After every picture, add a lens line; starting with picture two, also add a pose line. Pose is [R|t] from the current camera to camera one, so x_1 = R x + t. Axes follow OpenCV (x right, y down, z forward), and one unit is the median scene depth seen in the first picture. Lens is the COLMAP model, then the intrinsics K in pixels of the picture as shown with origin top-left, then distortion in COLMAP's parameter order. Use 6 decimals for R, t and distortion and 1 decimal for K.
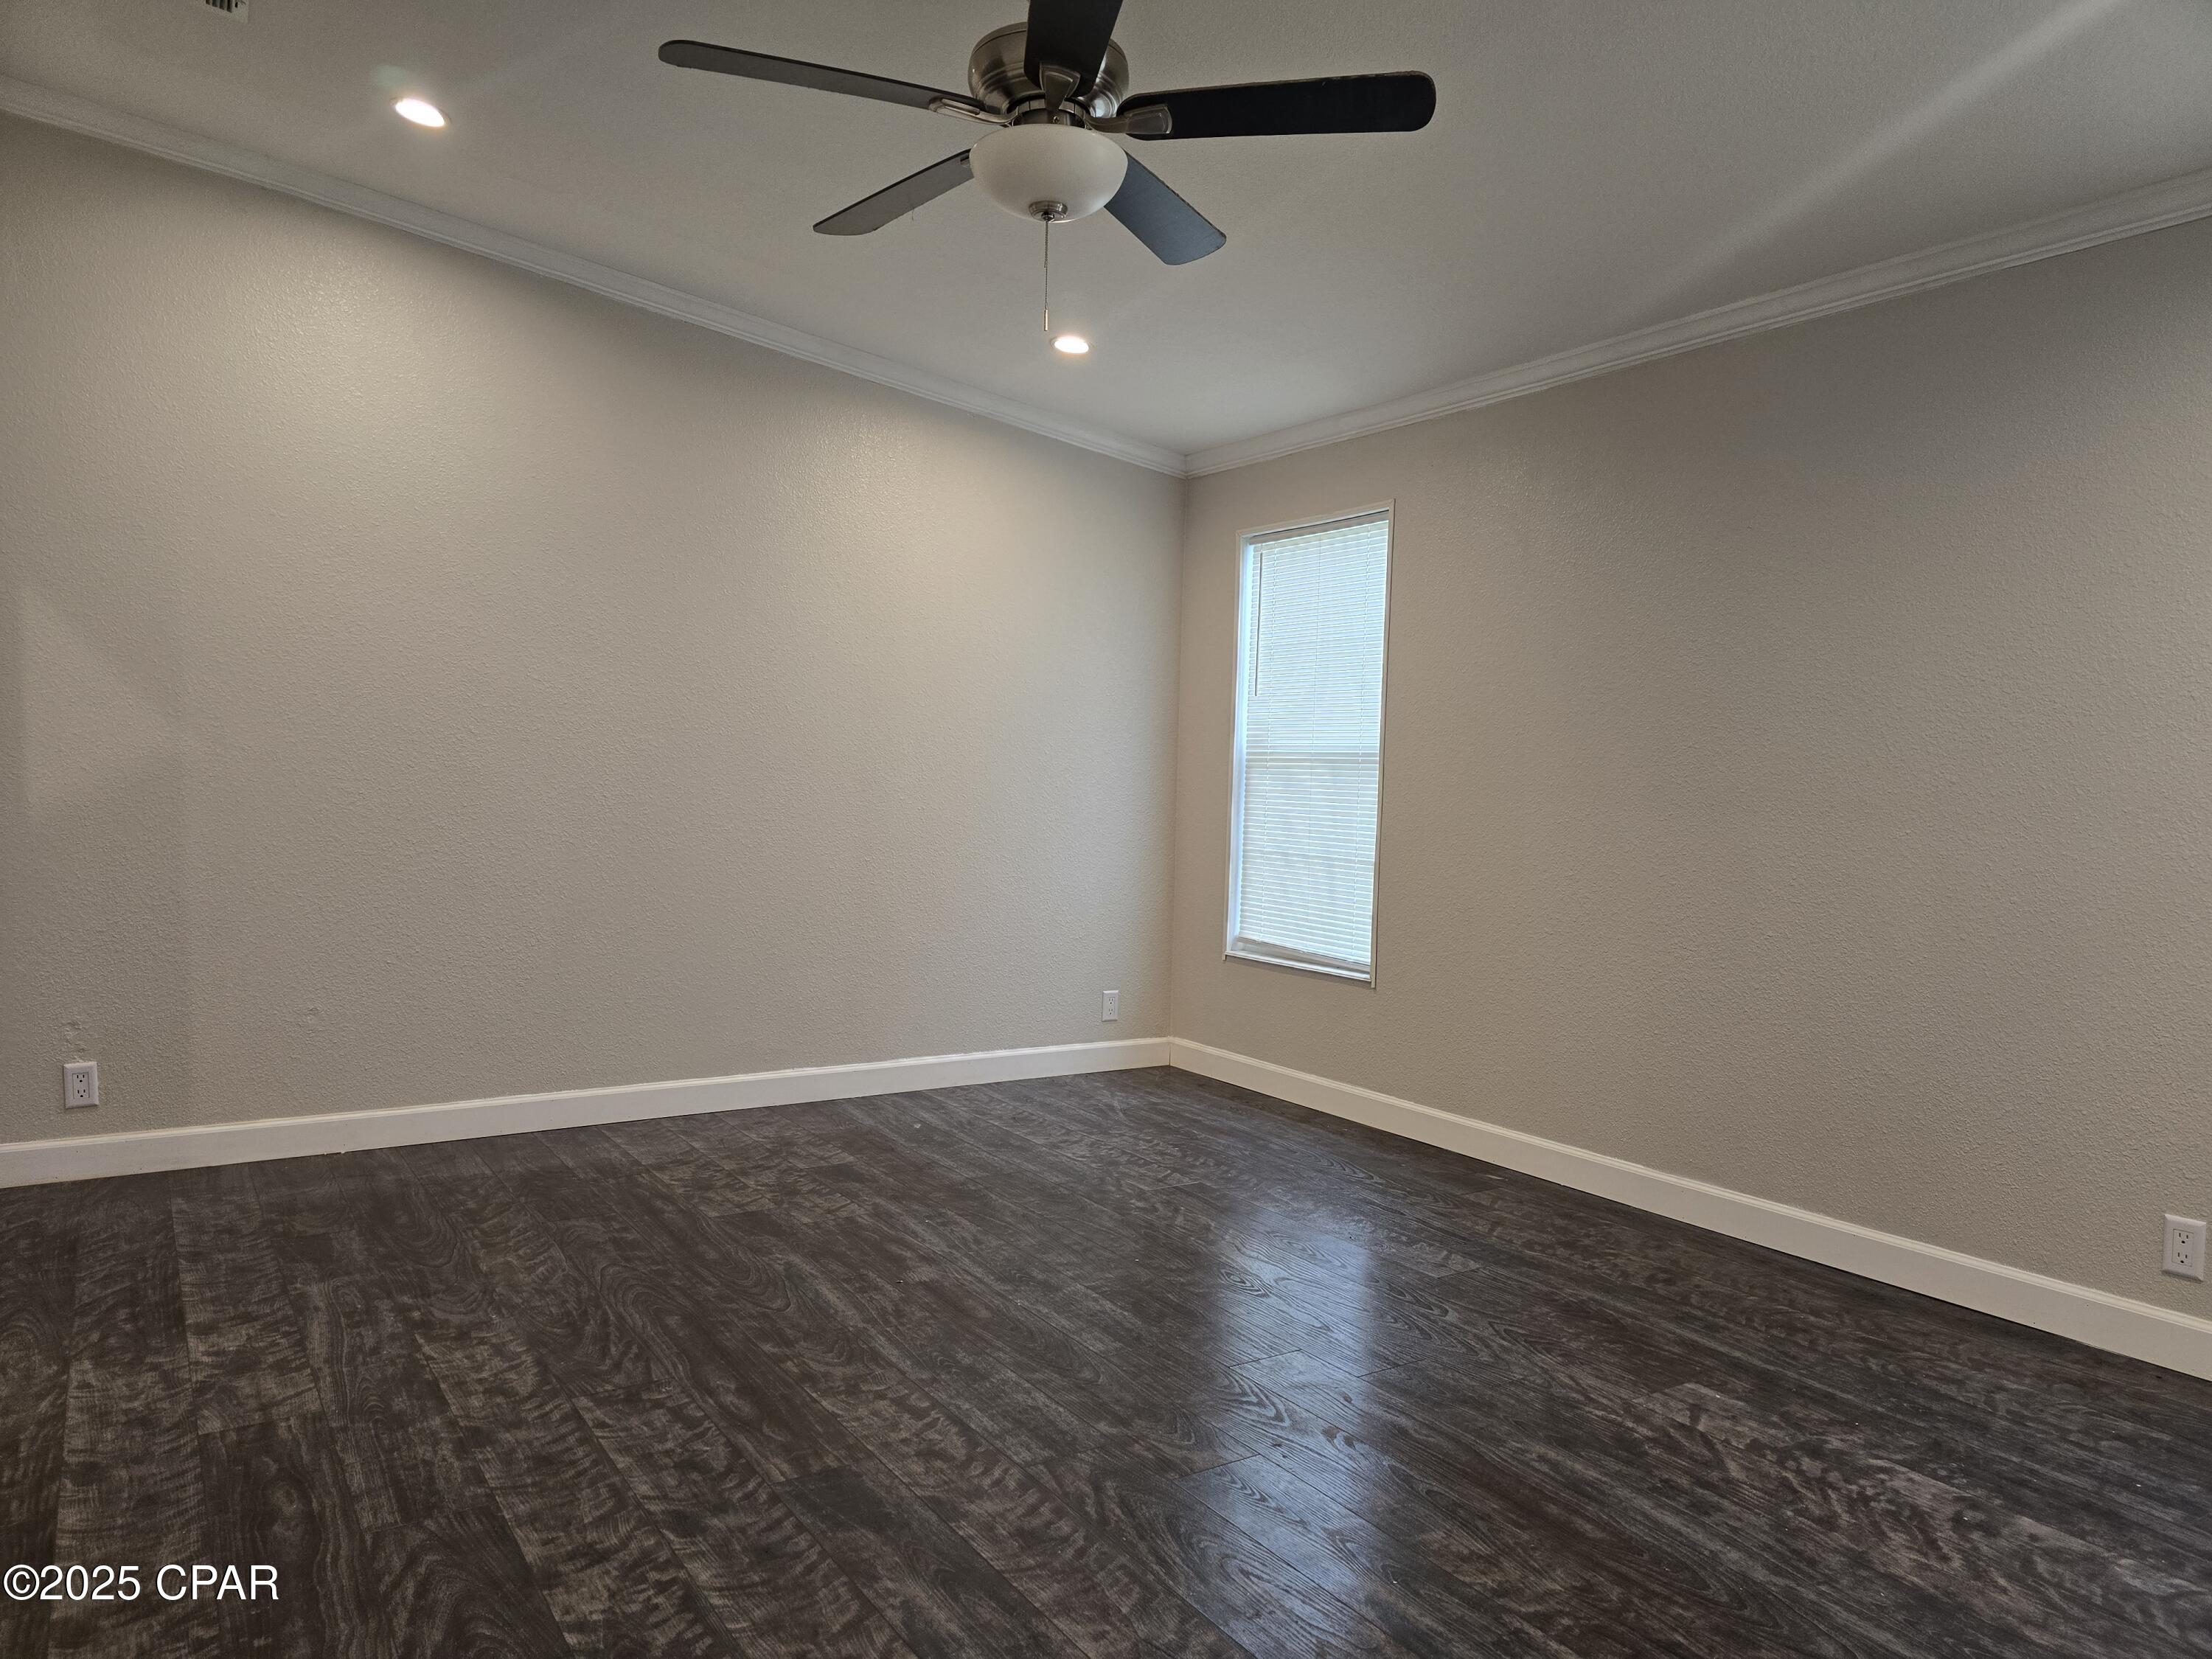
lens RADIAL K [[1482.3, 0, 1104.2], [0, 1482.3, 850.4], [0, 0, 1]] dist [0.068097, -0.059844]
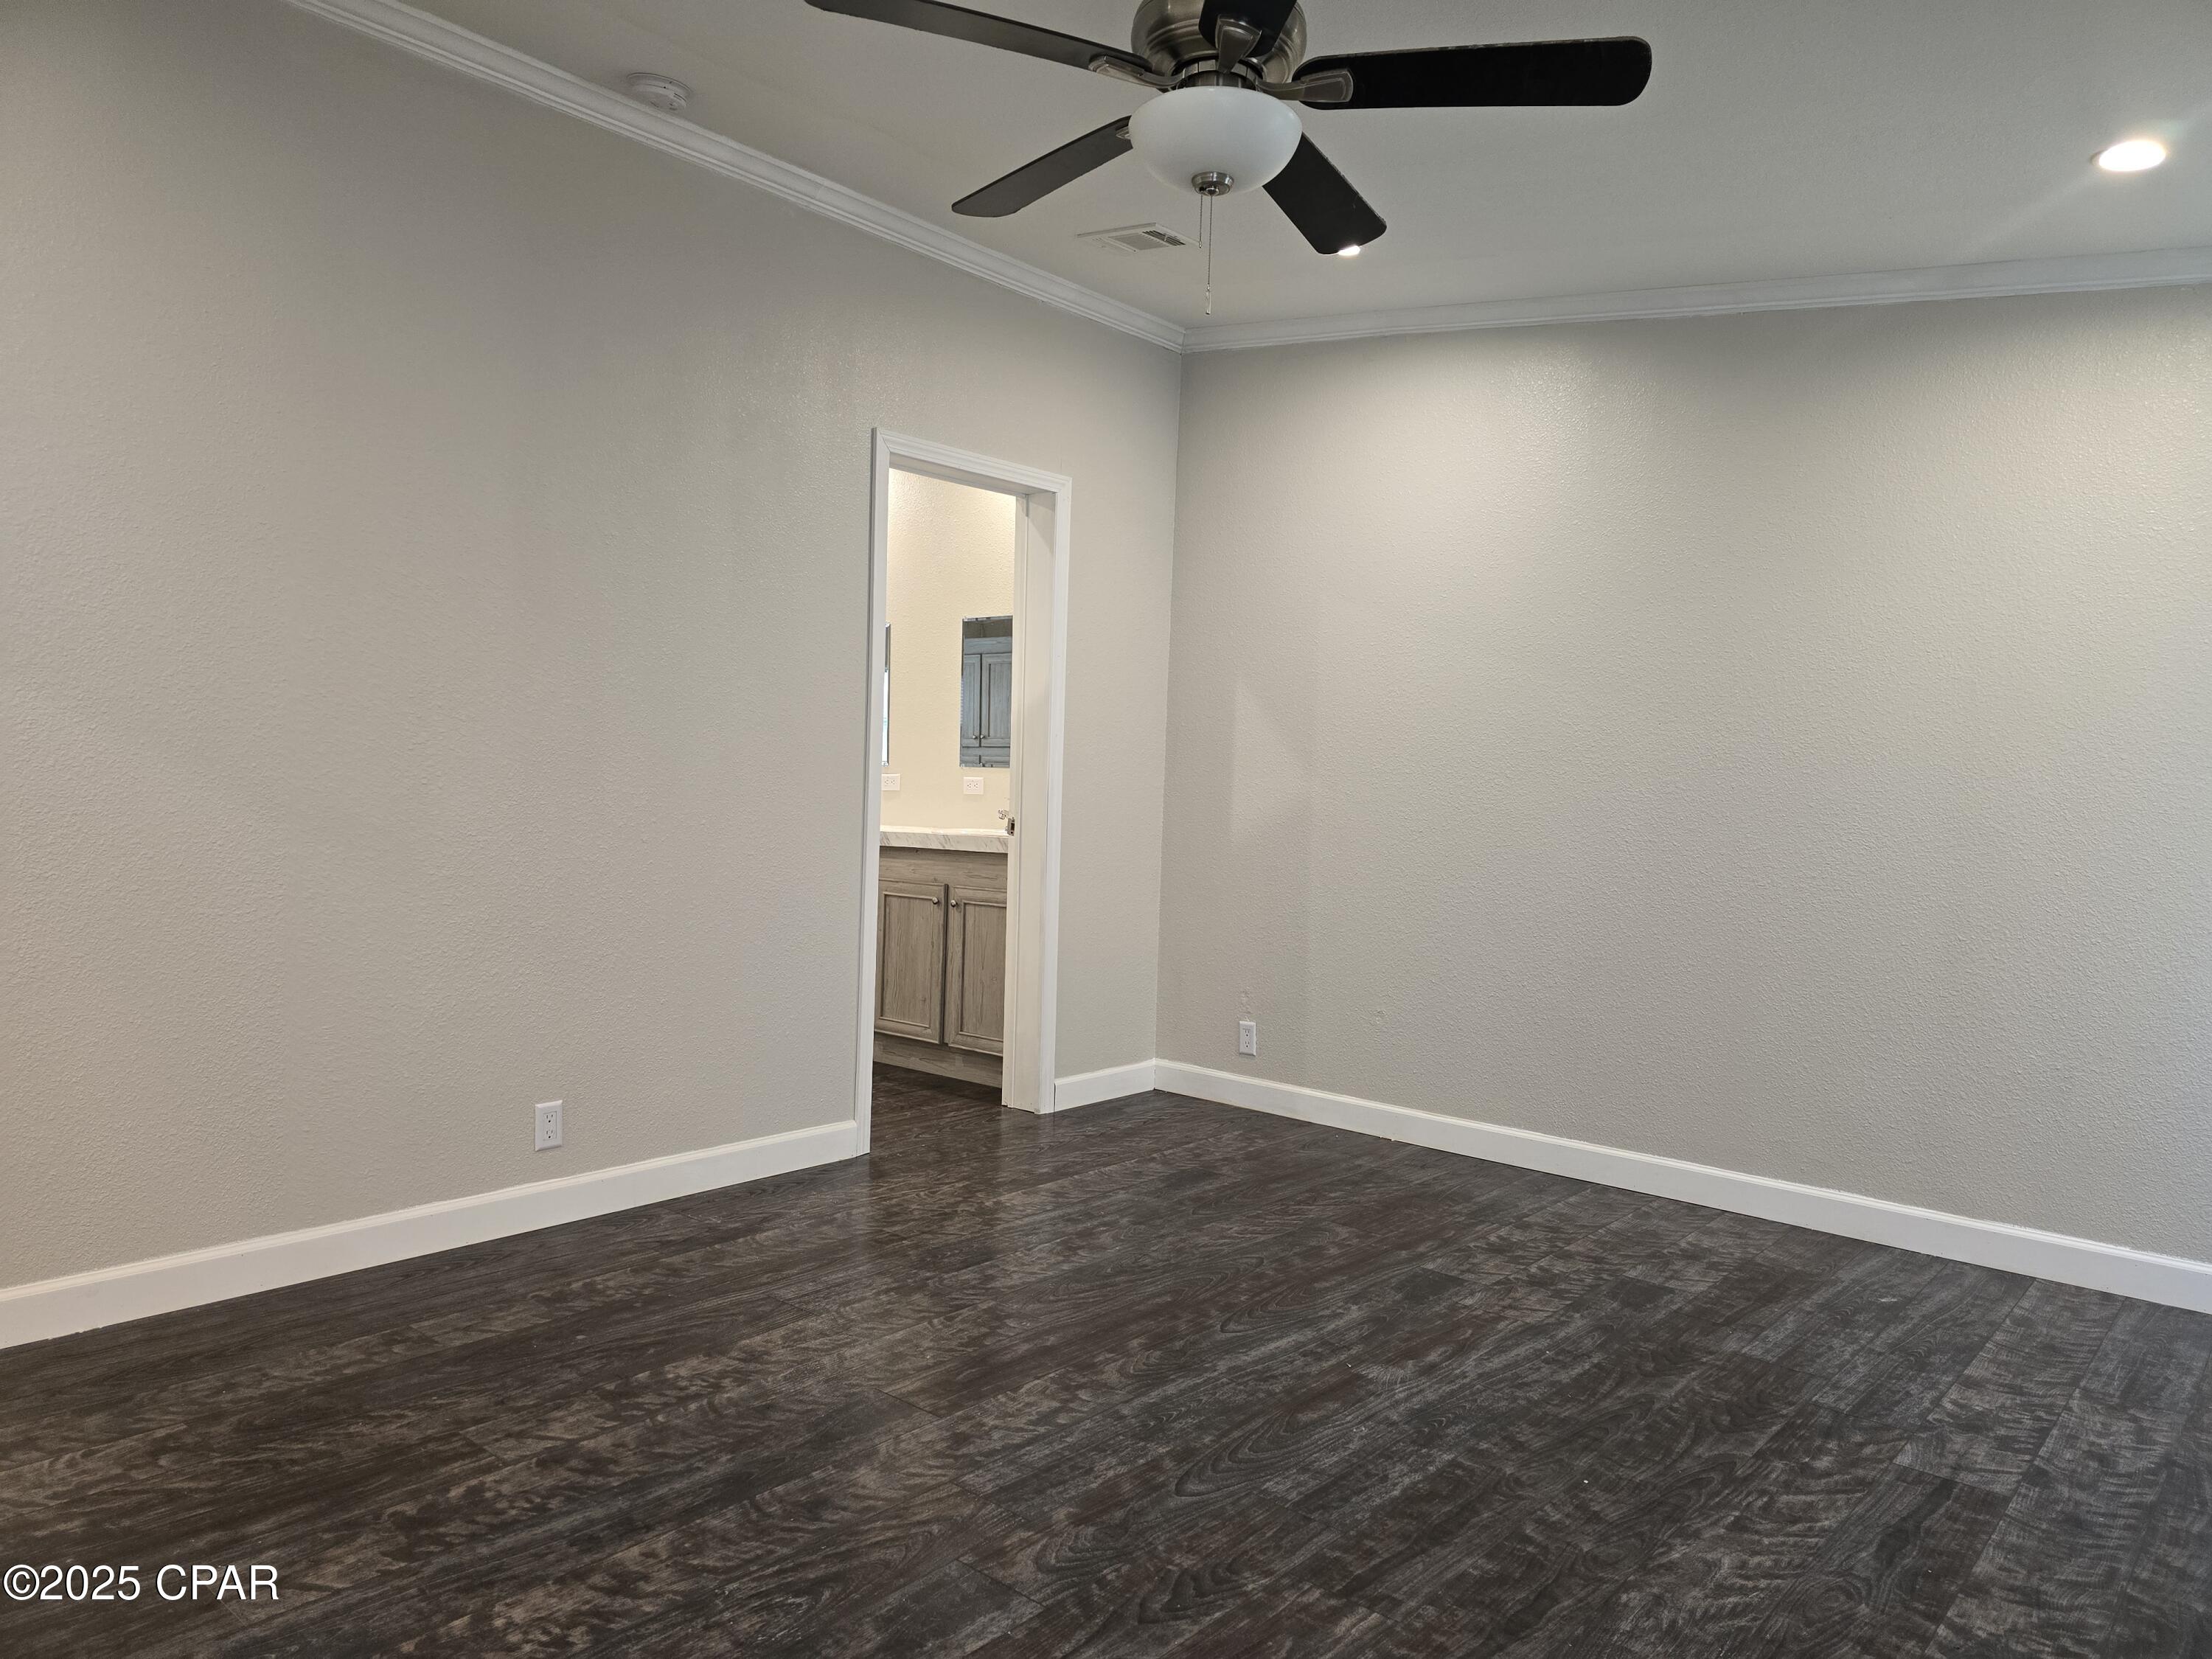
lens RADIAL K [[1482.3, 0, 1104.2], [0, 1482.3, 850.4], [0, 0, 1]] dist [0.068097, -0.059844]
pose [[0.271637, 0.027808, -0.961998, 0.843992], [-0.073016, 0.997297, 0.008211, -0.023931], [0.959626, 0.068011, 0.272934, 0.722743]]
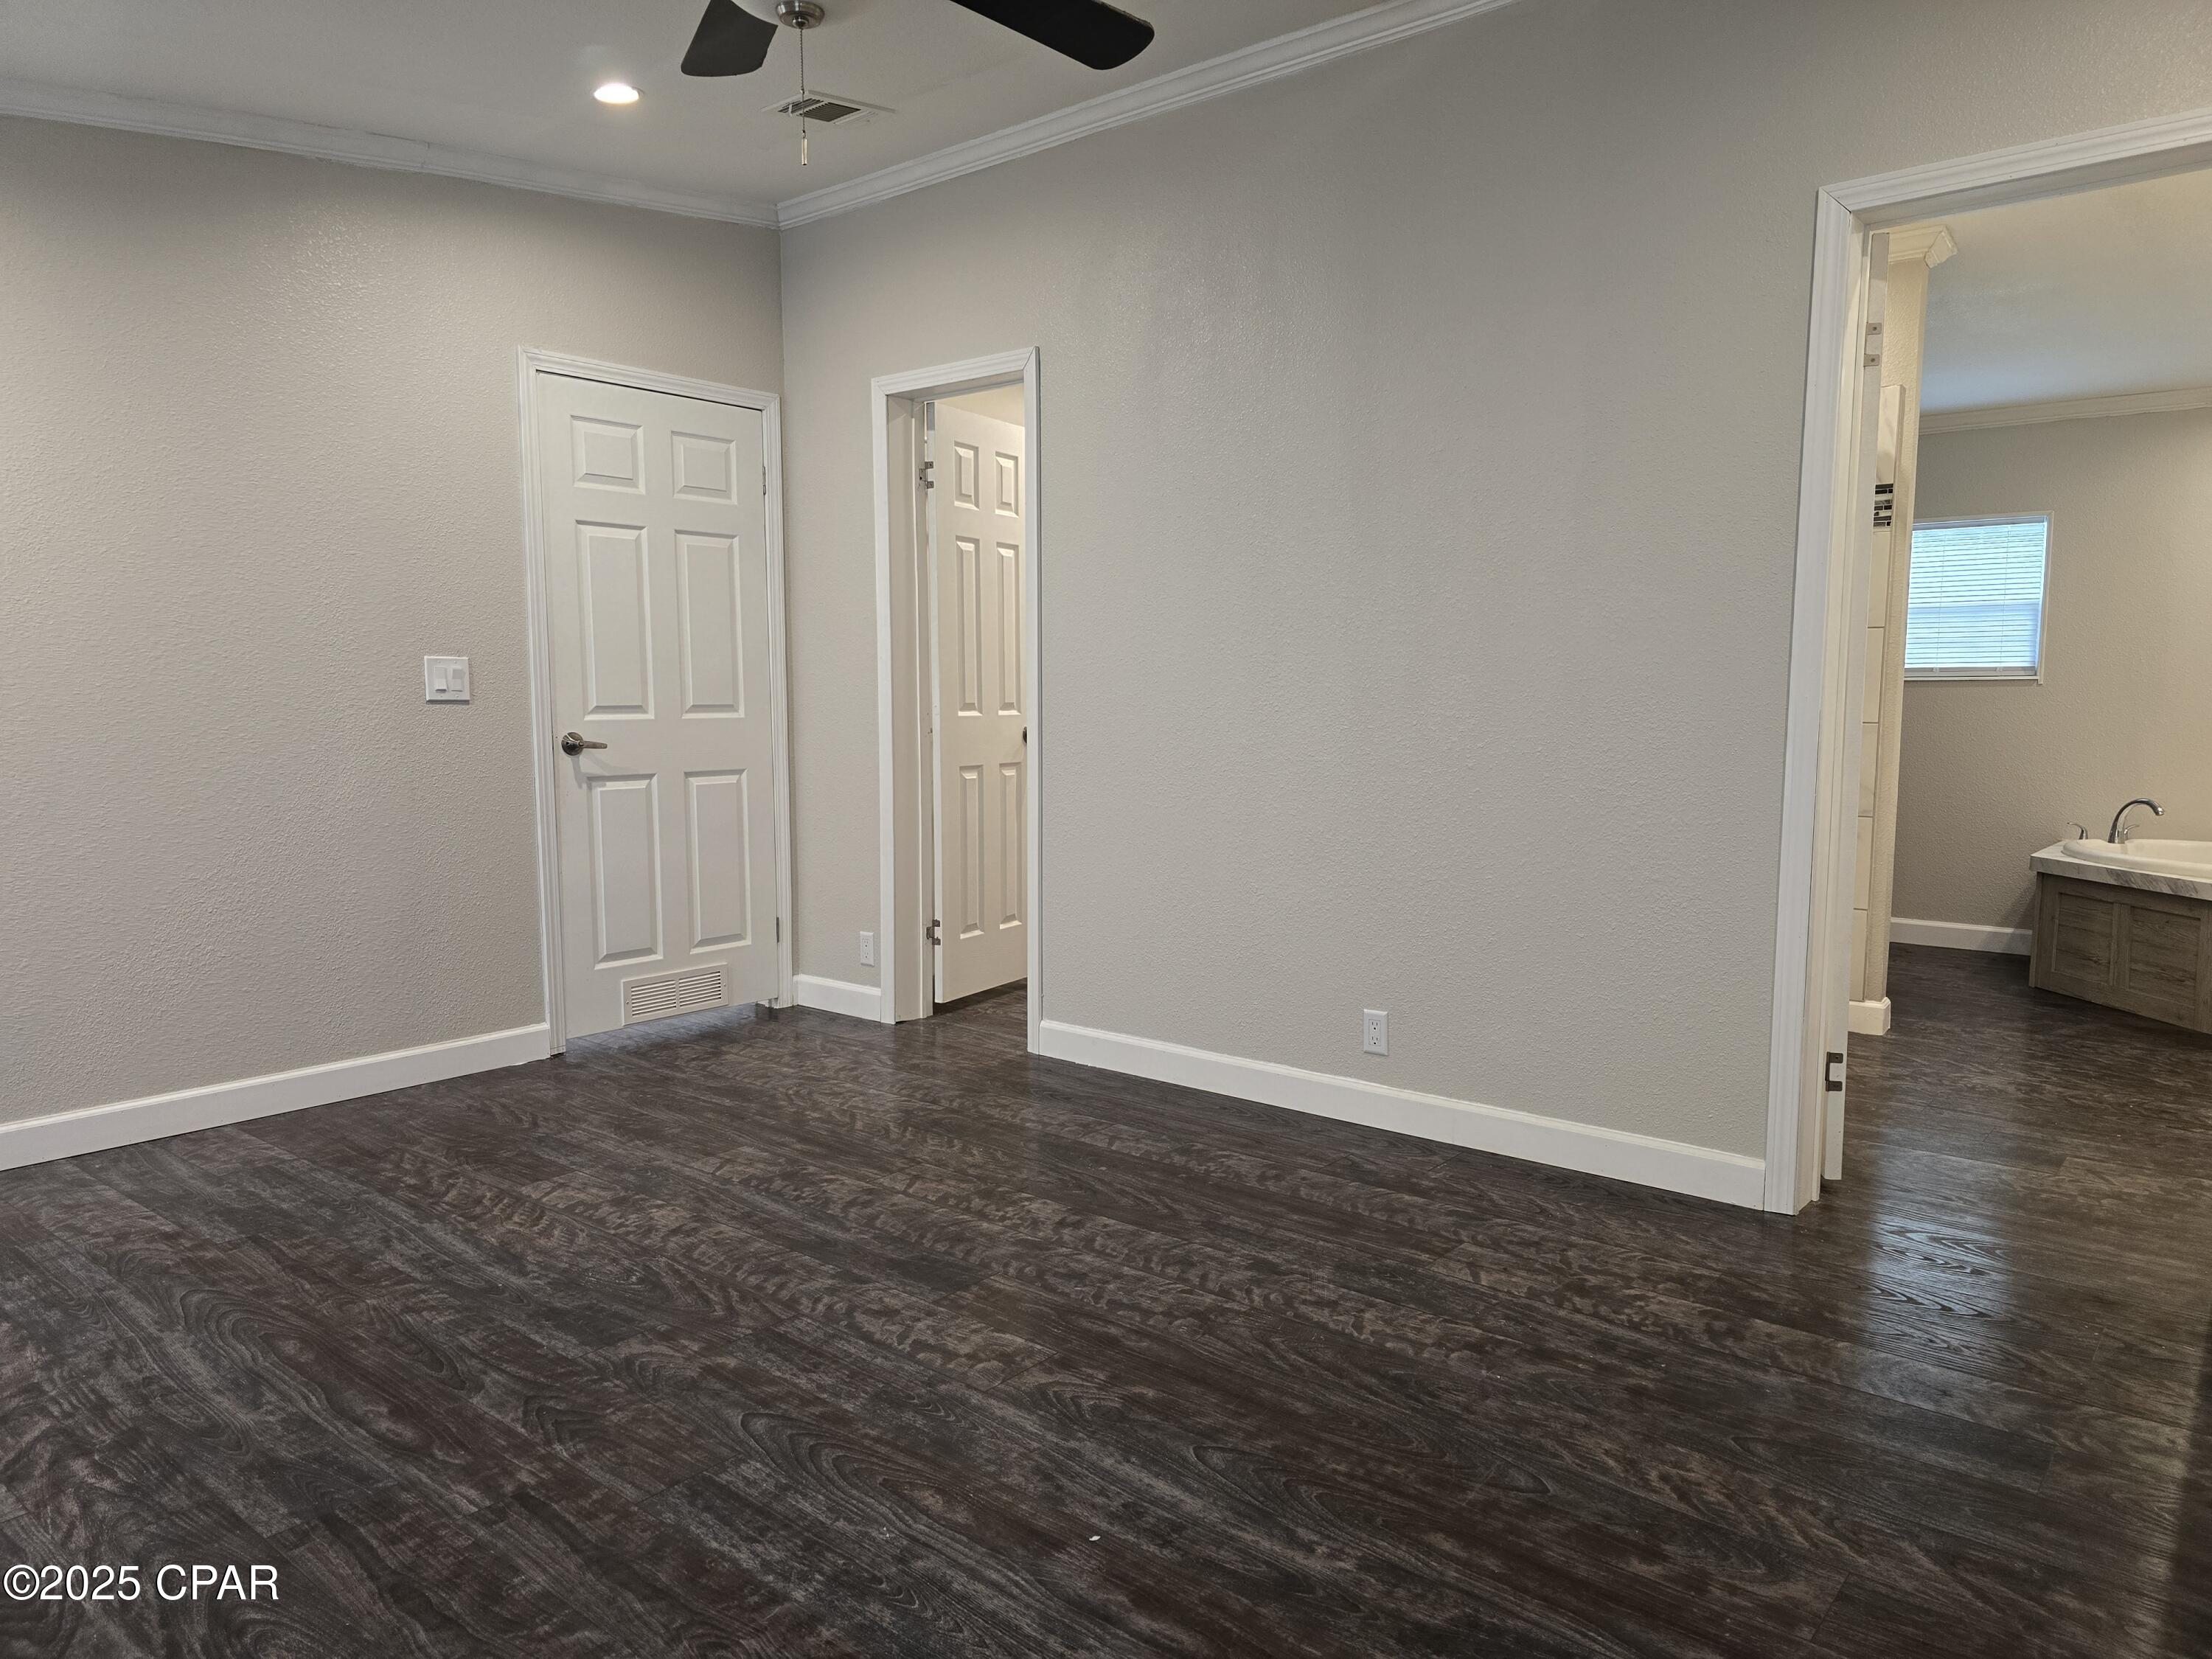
lens RADIAL K [[1482.3, 0, 1104.2], [0, 1482.3, 850.4], [0, 0, 1]] dist [0.068097, -0.059844]
pose [[-0.957551, 0.010827, -0.288059, 0.043555], [-0.035095, 0.987483, 0.153774, -0.110128], [0.286118, 0.157356, -0.945185, 1.898119]]
